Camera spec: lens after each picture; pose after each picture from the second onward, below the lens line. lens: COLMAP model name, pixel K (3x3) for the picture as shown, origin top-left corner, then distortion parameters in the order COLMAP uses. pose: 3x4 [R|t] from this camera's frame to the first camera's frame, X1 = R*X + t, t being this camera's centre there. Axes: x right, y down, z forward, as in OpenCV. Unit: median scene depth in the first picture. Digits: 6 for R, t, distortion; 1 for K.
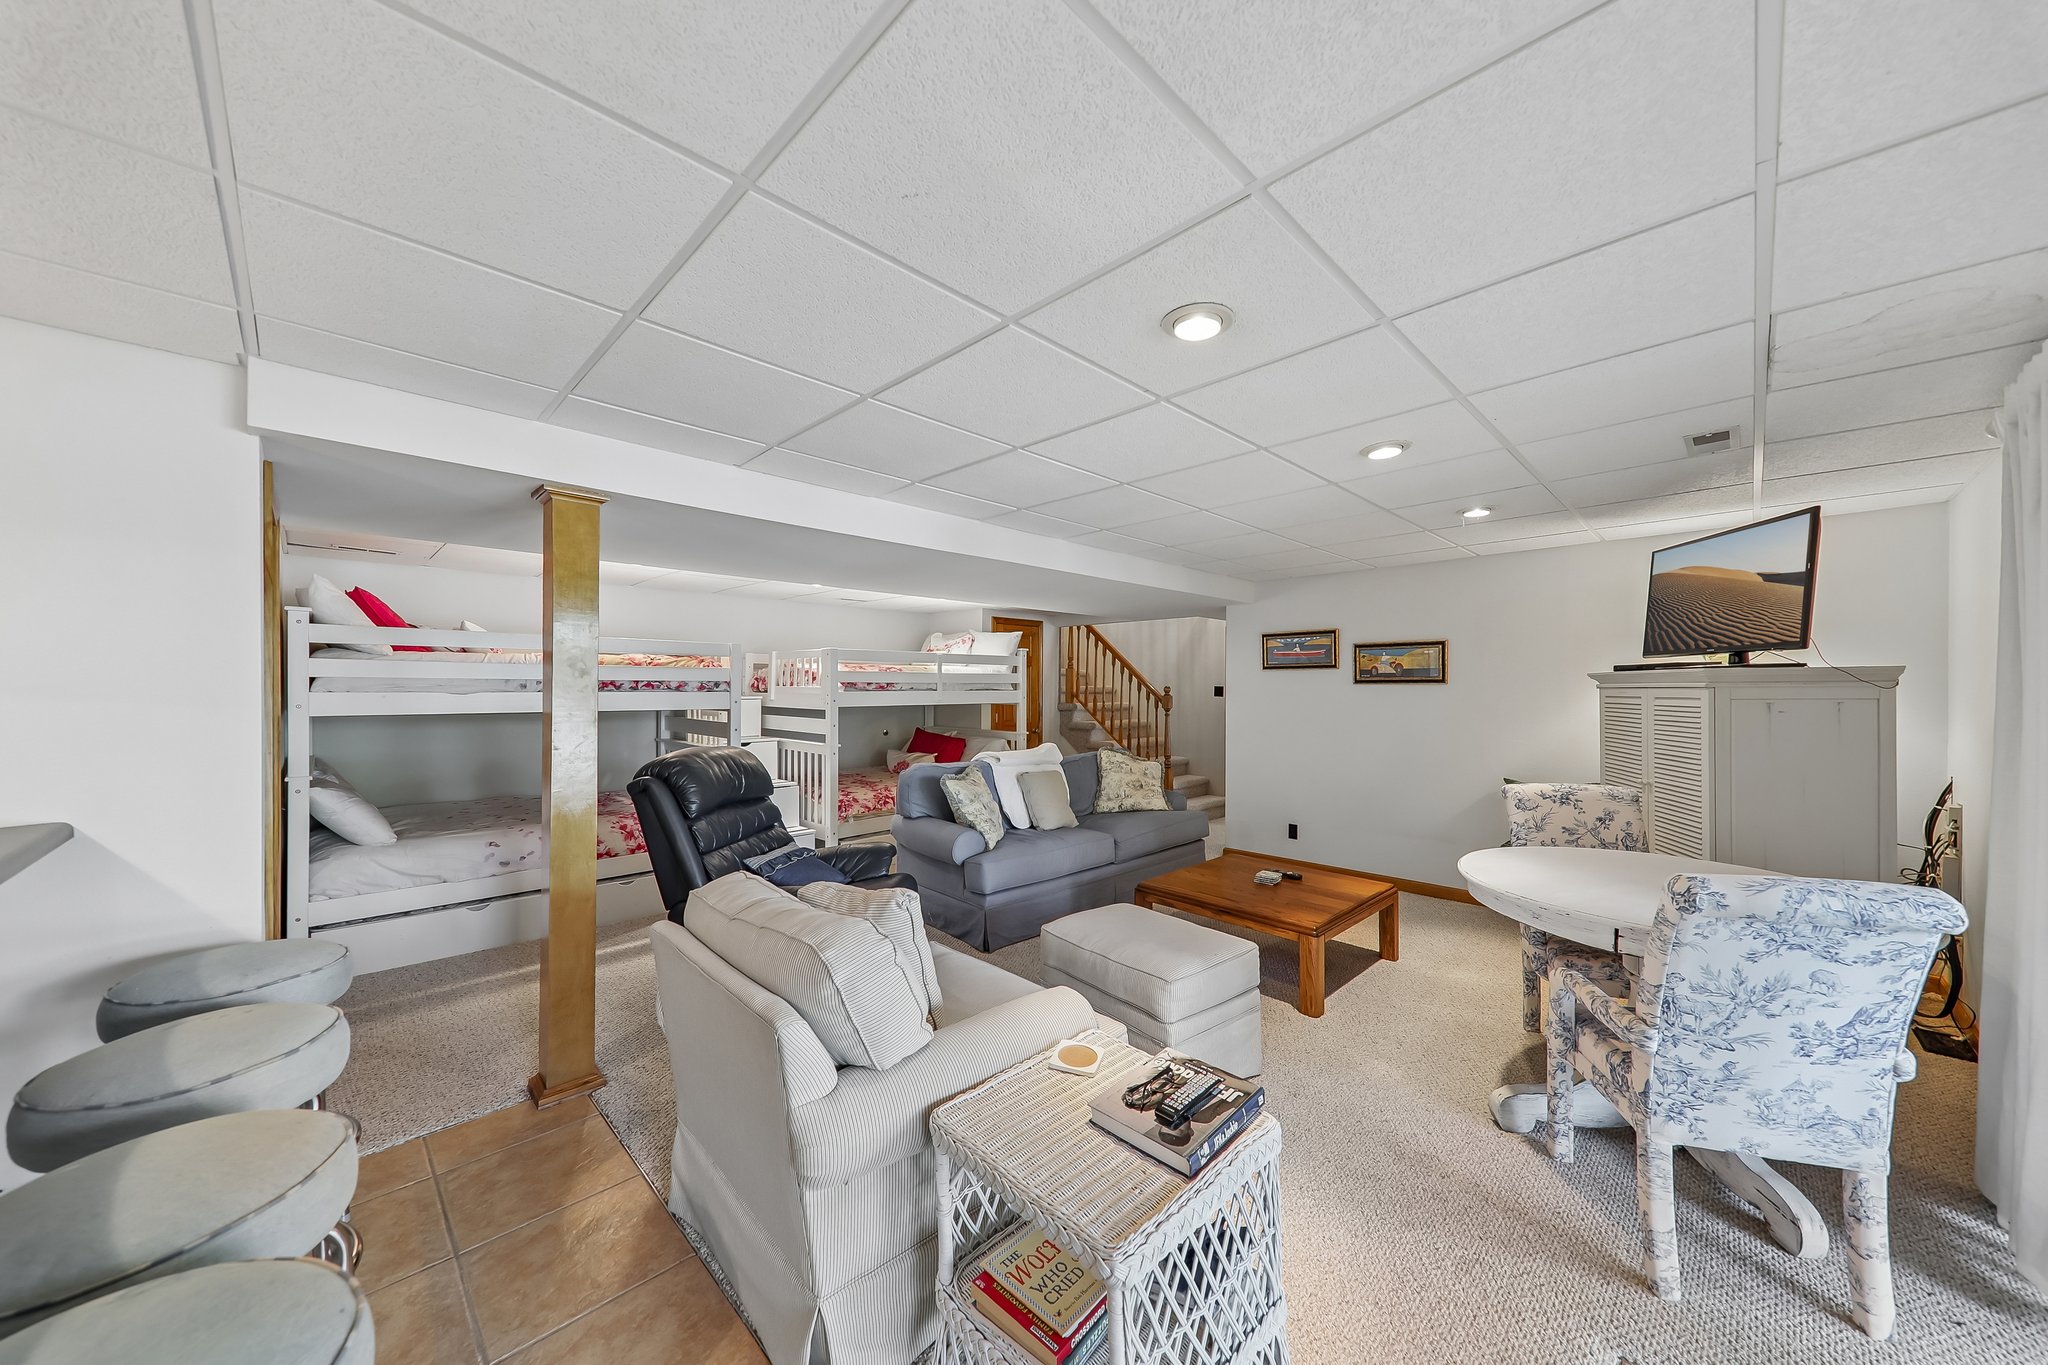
lens RADIAL K [[701.1, 0, 1032.0], [0, 701.1, 685.2], [0, 0, 1]] dist [0.024530, -0.006342]
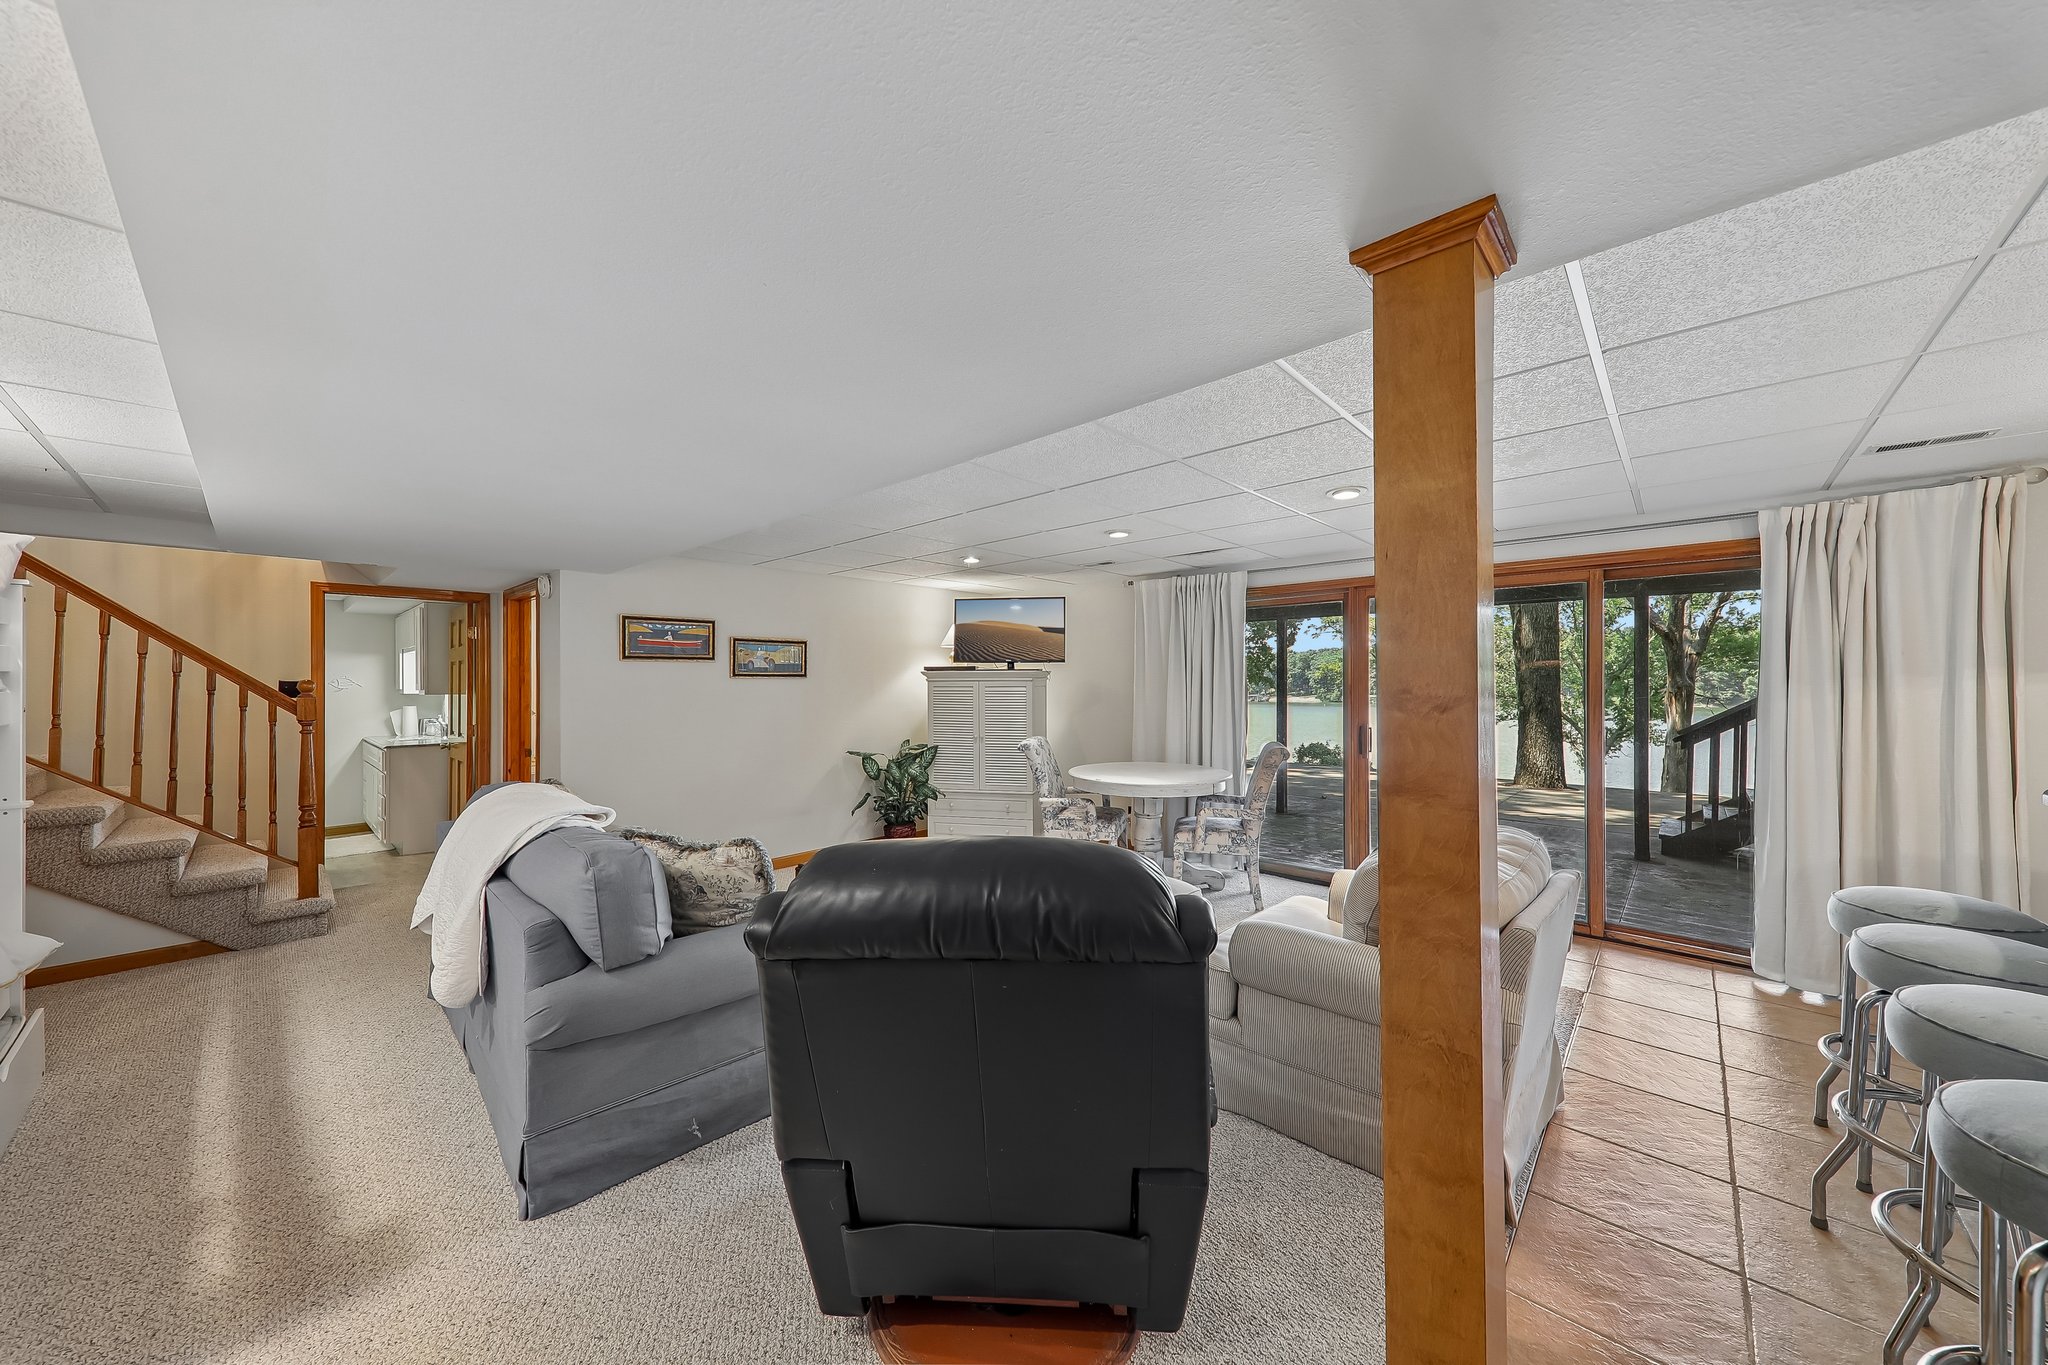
lens RADIAL K [[701.1, 0, 1019.3], [0, 701.1, 694.6], [0, 0, 1]] dist [0.024530, -0.006342]
pose [[-0.038824, -0.018618, 0.999073, -0.796750], [-0.000973, 0.999827, 0.018594, 0.004697], [-0.999246, -0.000251, -0.038835, 0.944061]]
